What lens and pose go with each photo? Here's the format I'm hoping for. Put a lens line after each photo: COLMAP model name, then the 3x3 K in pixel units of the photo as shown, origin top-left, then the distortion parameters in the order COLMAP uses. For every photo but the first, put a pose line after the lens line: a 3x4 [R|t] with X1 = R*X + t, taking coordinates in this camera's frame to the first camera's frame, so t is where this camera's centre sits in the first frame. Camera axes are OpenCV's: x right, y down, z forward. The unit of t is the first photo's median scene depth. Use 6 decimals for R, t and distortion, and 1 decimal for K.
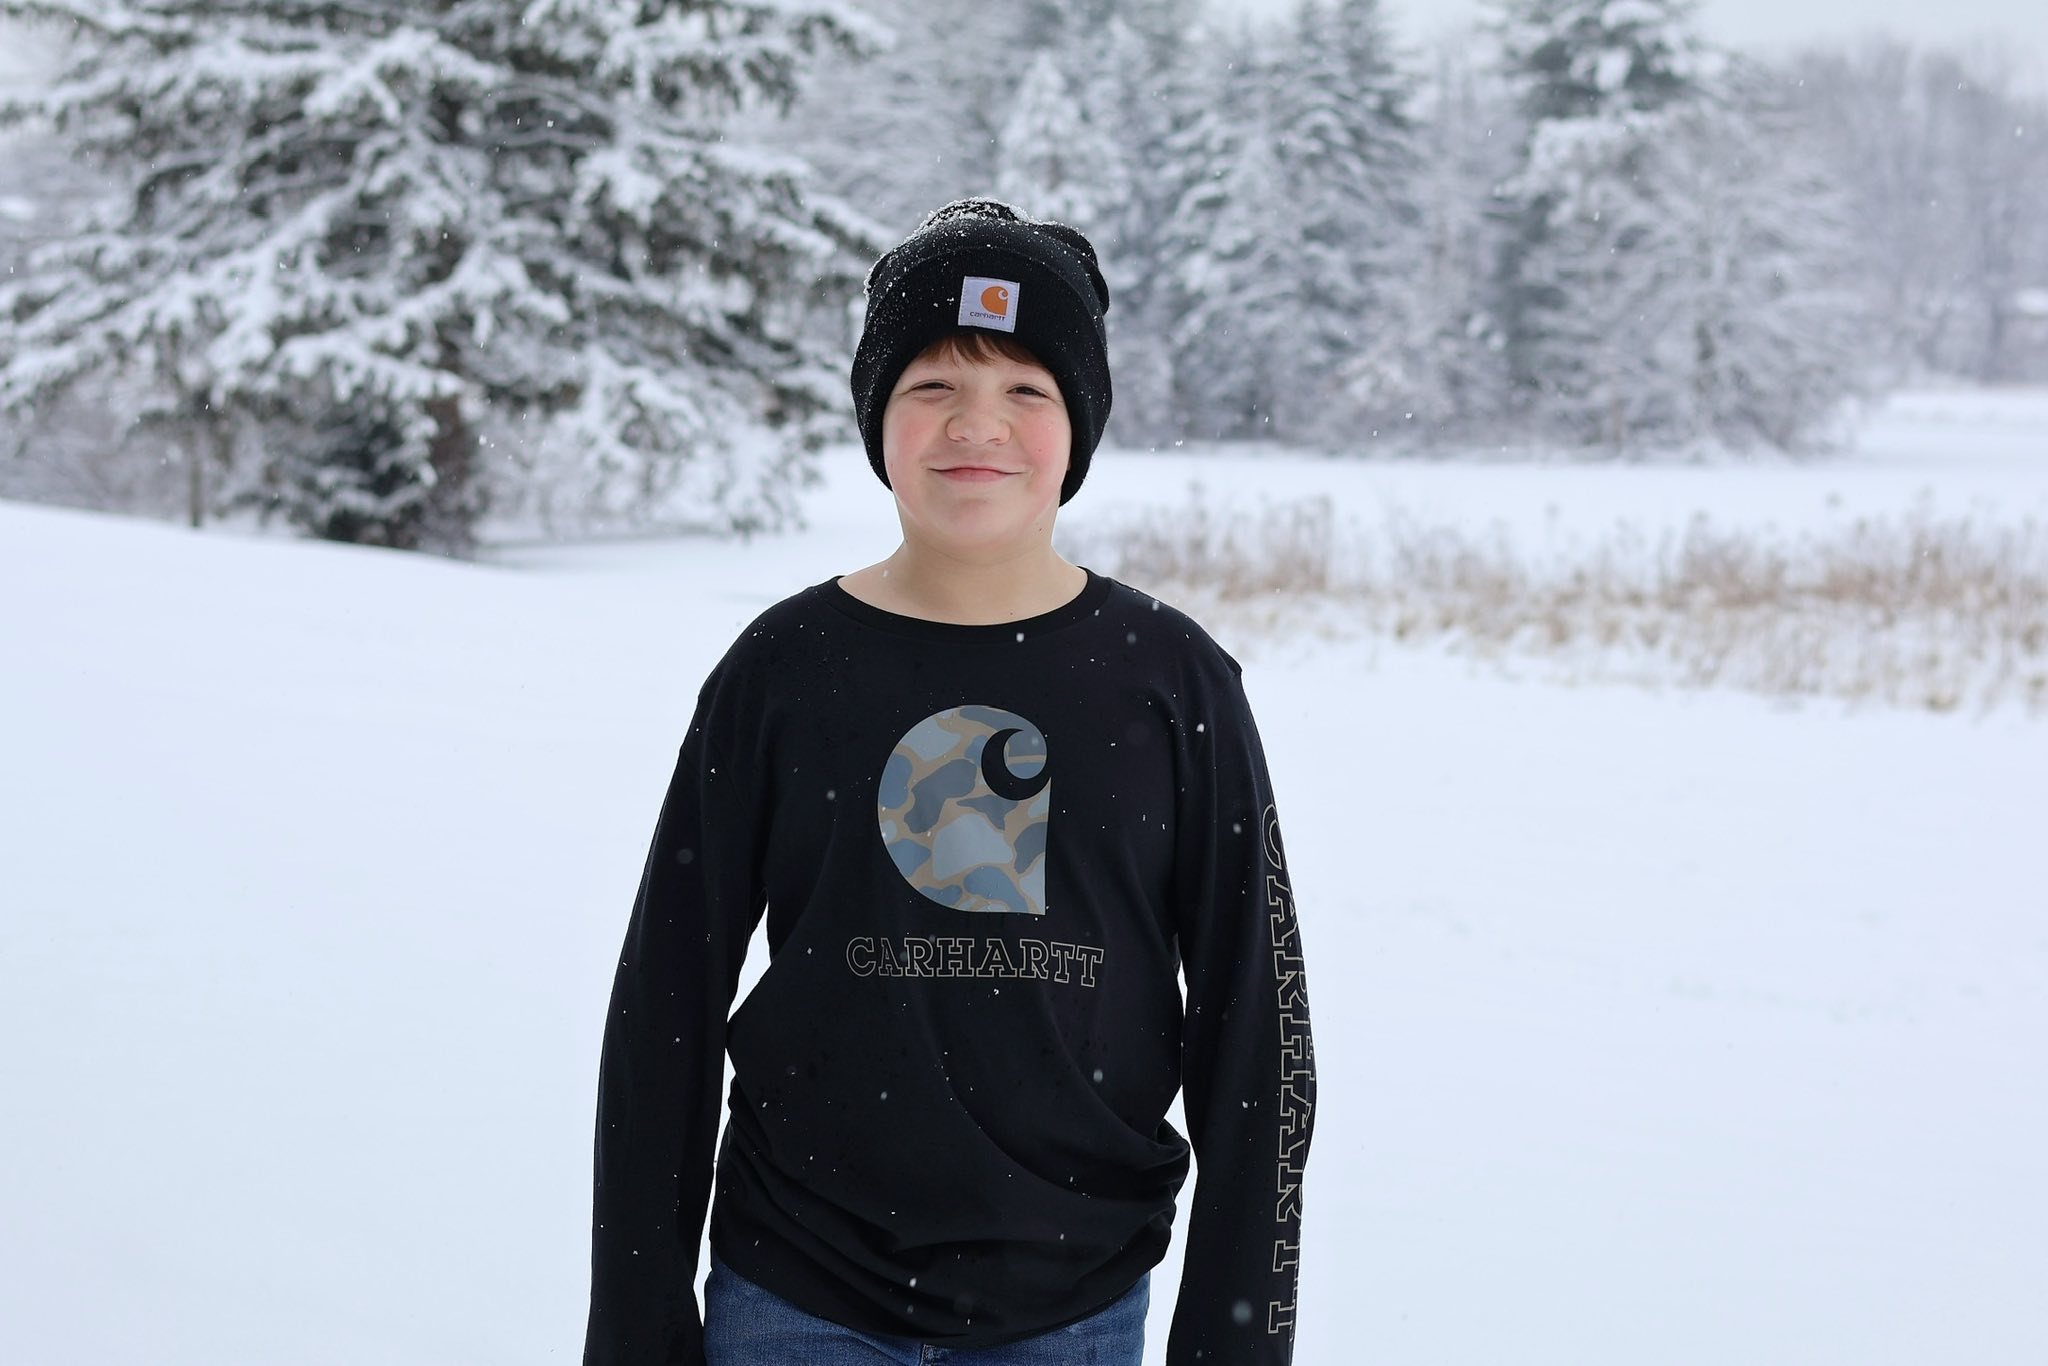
lens RADIAL K [[4614.8, 0, 1024.0], [0, 4614.8, 683.0], [0, 0, 1]] dist [0.020683, 0.460666]
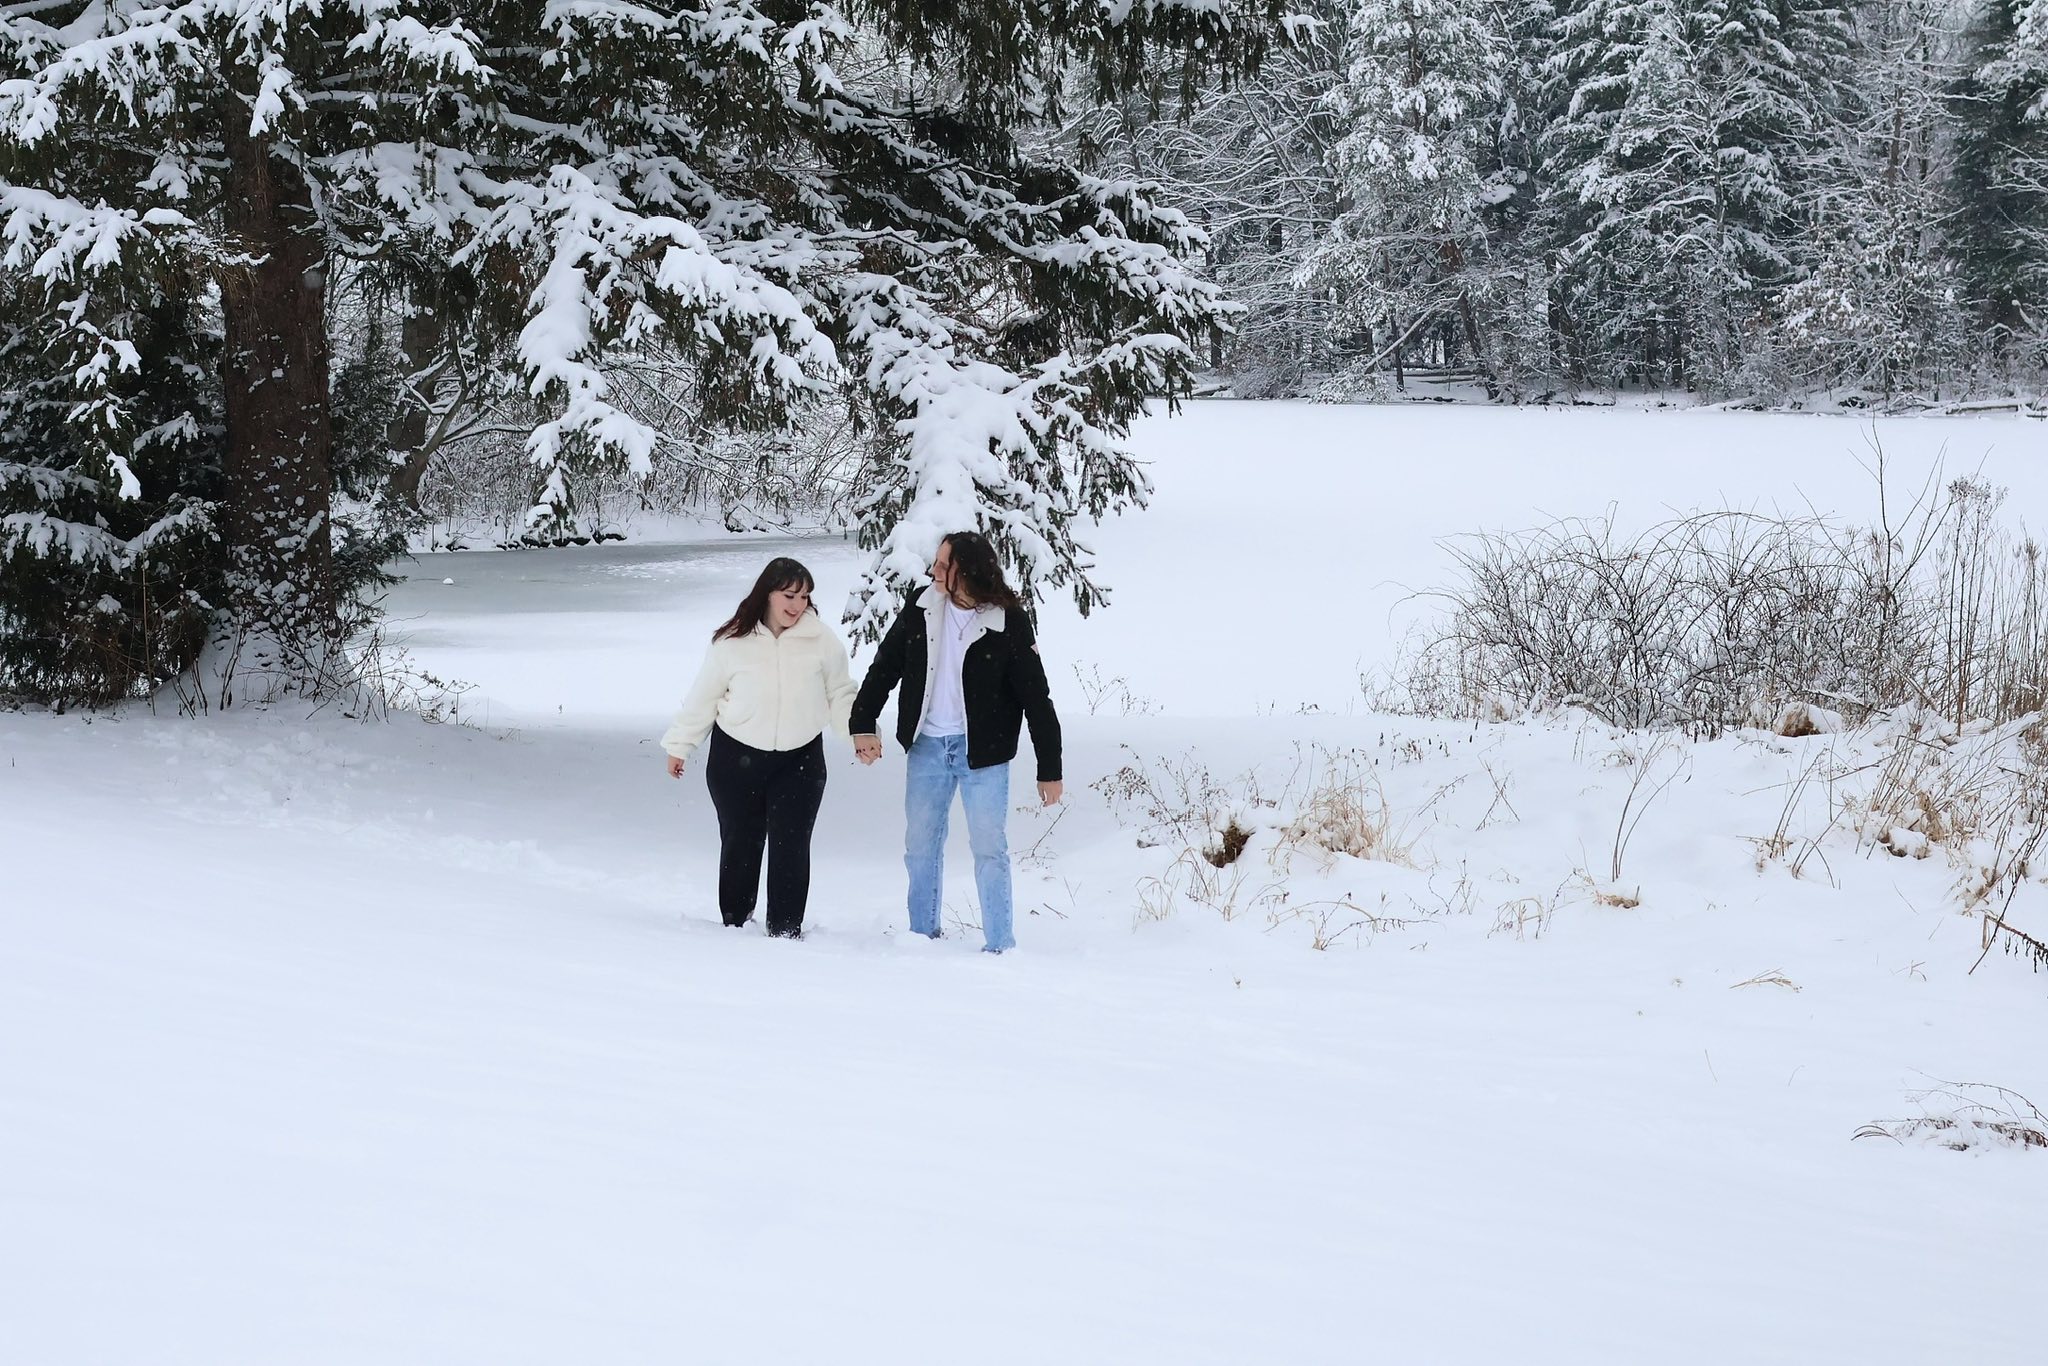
lens RADIAL K [[4614.8, 0, 1024.0], [0, 4614.8, 683.0], [0, 0, 1]] dist [0.020683, 0.460666]
pose [[0.997761, -0.000858, -0.066873, -0.008036], [0.001583, 0.999941, 0.010789, -0.009605], [0.066860, -0.010871, 0.997703, 0.182379]]
